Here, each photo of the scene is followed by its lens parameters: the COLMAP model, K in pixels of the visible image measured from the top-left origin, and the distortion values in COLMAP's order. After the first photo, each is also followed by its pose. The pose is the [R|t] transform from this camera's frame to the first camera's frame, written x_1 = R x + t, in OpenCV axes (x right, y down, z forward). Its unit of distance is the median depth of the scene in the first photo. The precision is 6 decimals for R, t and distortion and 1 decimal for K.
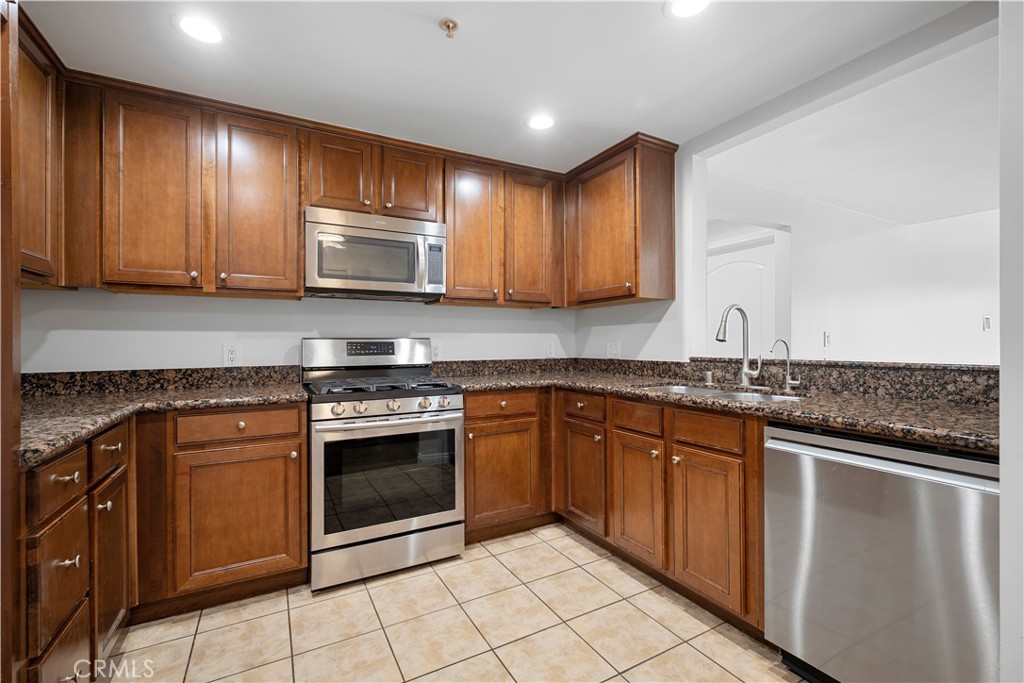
lens RADIAL K [[442.6, 0, 511.9], [0, 442.6, 340.5], [0, 0, 1]] dist [0.002962, -0.000621]
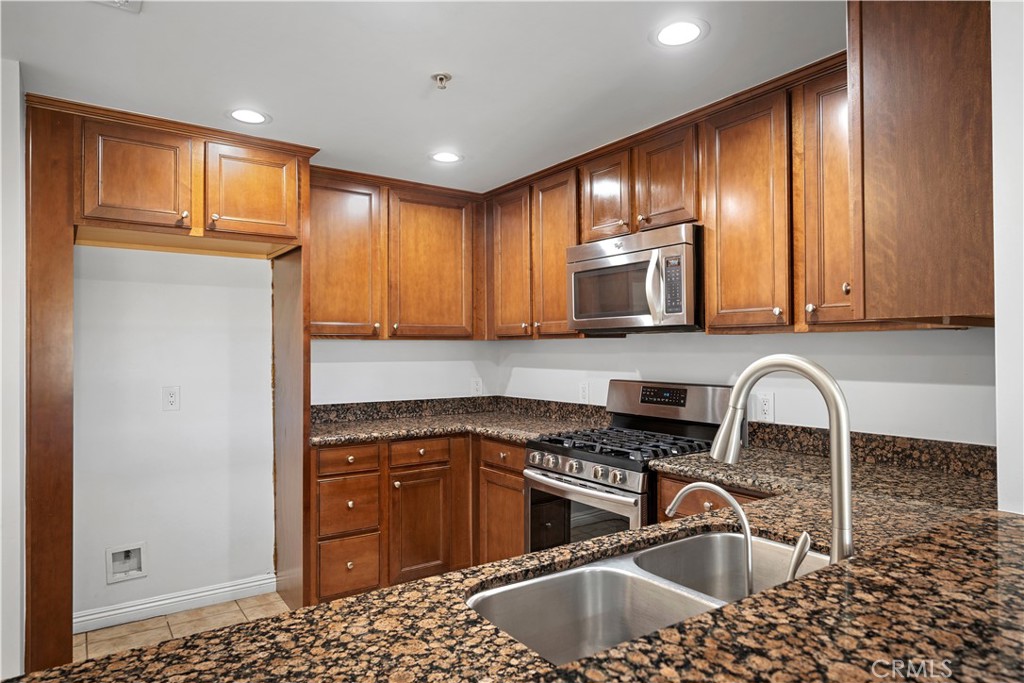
lens RADIAL K [[624.0, 0, 515.5], [0, 624.0, 341.7], [0, 0, 1]] dist [-0.002837, 0.001105]
pose [[0.115732, -0.007234, -0.993254, 0.865898], [0.007238, 0.999953, -0.006439, -0.083846], [0.993254, -0.006444, 0.115779, 0.696950]]
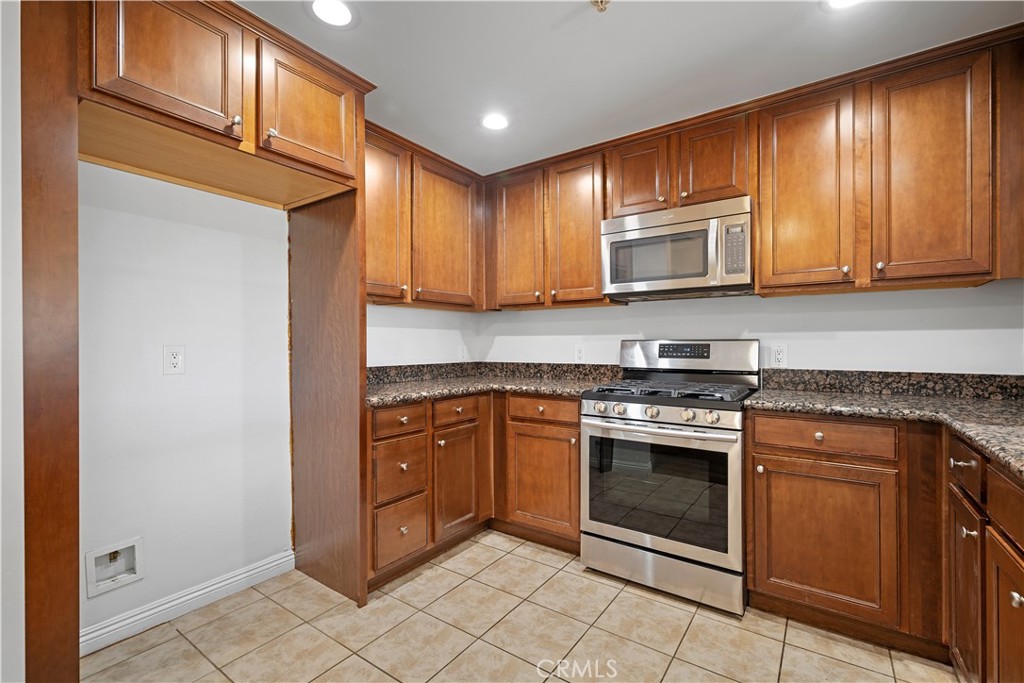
lens RADIAL K [[446.6, 0, 515.4], [0, 446.6, 342.4], [0, 0, 1]] dist [-0.000771, -0.000906]
pose [[0.444991, 0.001187, -0.895534, 0.421579], [0.003992, 0.999987, 0.003310, -0.005108], [0.895526, -0.005048, 0.444980, 0.298230]]
